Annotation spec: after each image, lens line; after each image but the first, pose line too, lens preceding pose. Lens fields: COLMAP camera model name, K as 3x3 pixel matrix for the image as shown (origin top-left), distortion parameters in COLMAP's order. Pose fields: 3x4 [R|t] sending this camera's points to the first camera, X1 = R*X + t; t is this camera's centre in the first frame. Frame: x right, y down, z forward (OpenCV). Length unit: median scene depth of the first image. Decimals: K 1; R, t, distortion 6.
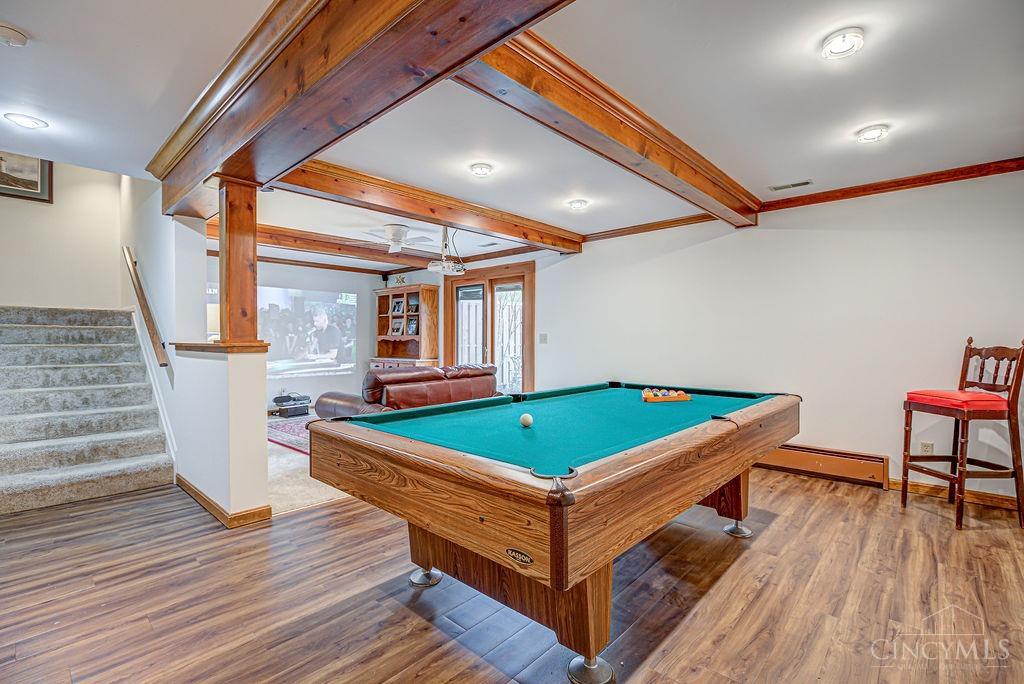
lens RADIAL K [[462.0, 0, 512.0], [0, 462.0, 342.0], [0, 0, 1]] dist [-0.006464, 0.000383]
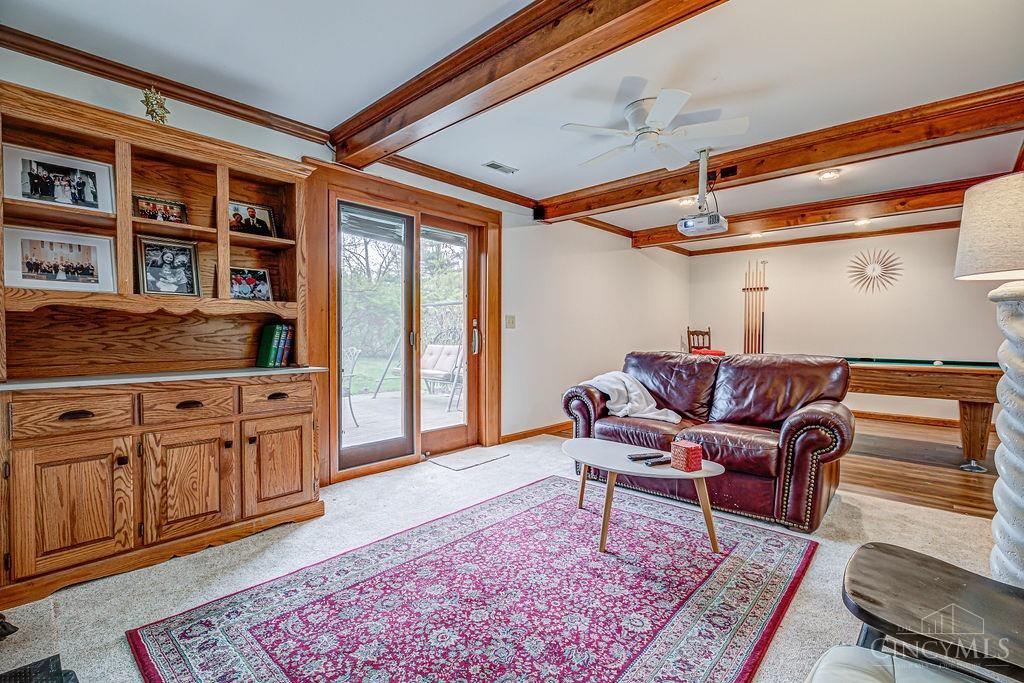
lens RADIAL K [[467.5, 0, 512.0], [0, 467.5, 341.5], [0, 0, 1]] dist [-0.001390, 0.000030]
pose [[0.003365, -0.016061, 0.999865, -0.554551], [0.002599, 0.999868, 0.016052, 0.010764], [-0.999991, 0.002545, 0.003406, 0.798618]]
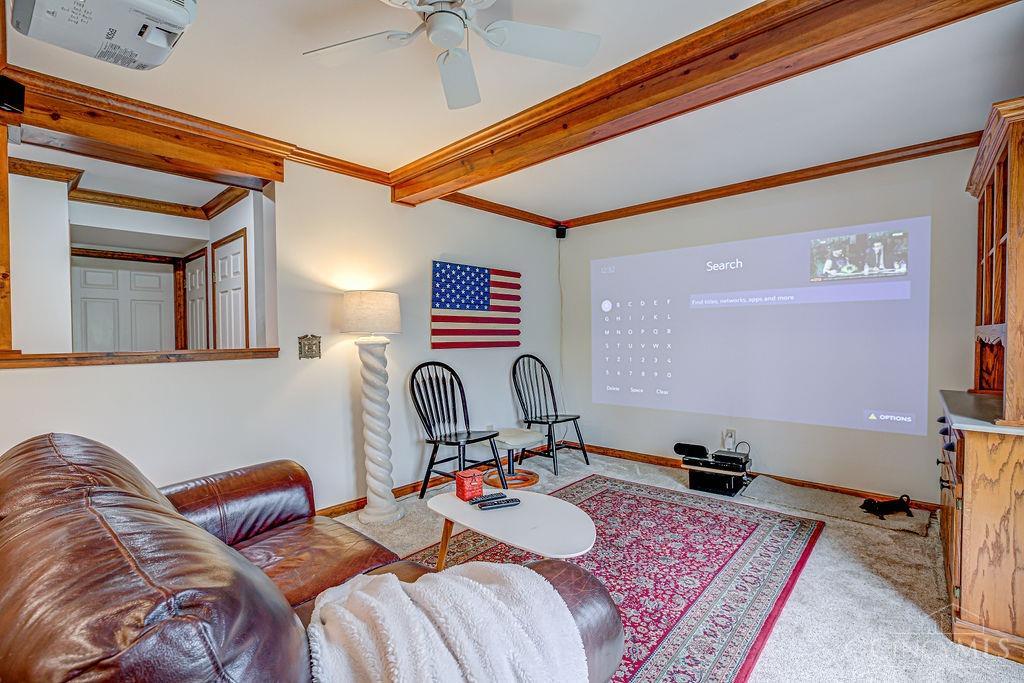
lens RADIAL K [[462.0, 0, 512.0], [0, 462.0, 341.5], [0, 0, 1]] dist [-0.006464, 0.000383]
pose [[-0.001117, 0.011930, -0.999928, 0.033977], [0.005736, 0.999912, 0.011924, -0.009295], [0.999983, -0.005722, -0.001186, 0.718979]]
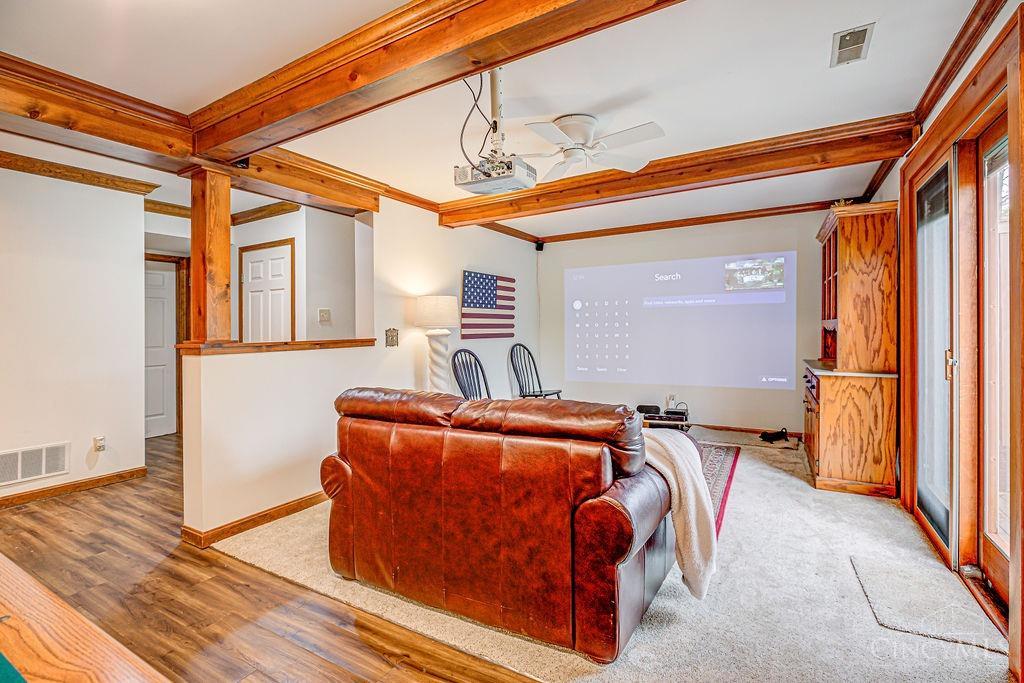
lens RADIAL K [[471.2, 0, 507.0], [0, 471.2, 335.1], [0, 0, 1]] dist [-0.001664, -0.000128]
pose [[0.210158, 0.009568, -0.977621, 0.183982], [0.013746, 0.999824, 0.012741, -0.008981], [0.977571, -0.016116, 0.209989, 0.555793]]
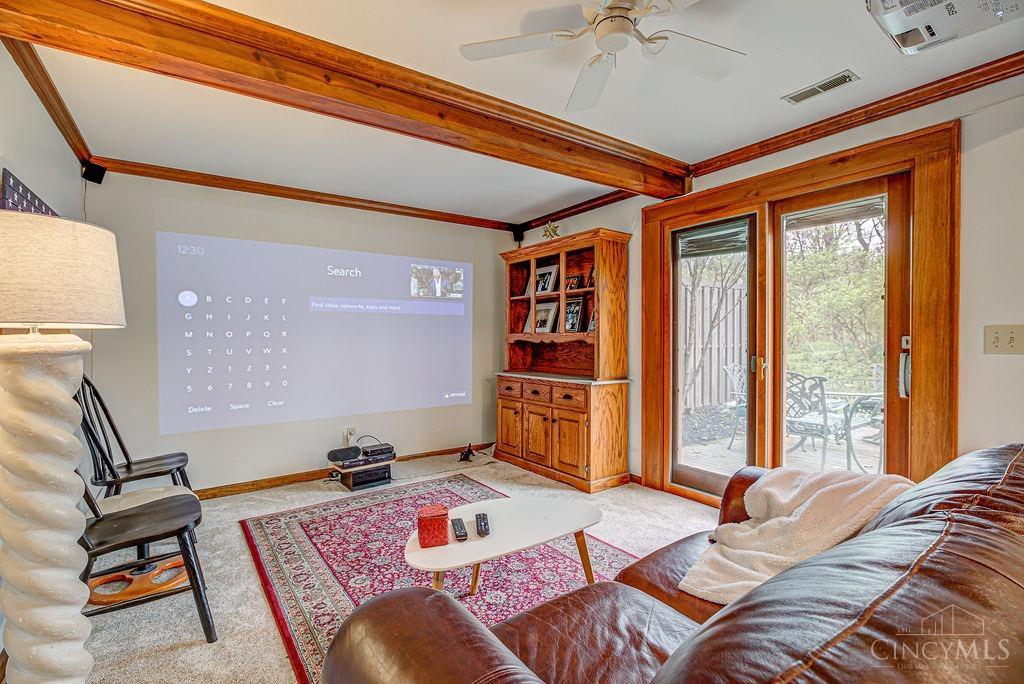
lens RADIAL K [[462.0, 0, 512.0], [0, 462.0, 342.0], [0, 0, 1]] dist [-0.006464, 0.000383]
pose [[0.976318, -0.003663, -0.216308, -0.174020], [0.004903, 0.999974, 0.005200, -0.006866], [0.216284, -0.006138, 0.976311, 0.473084]]
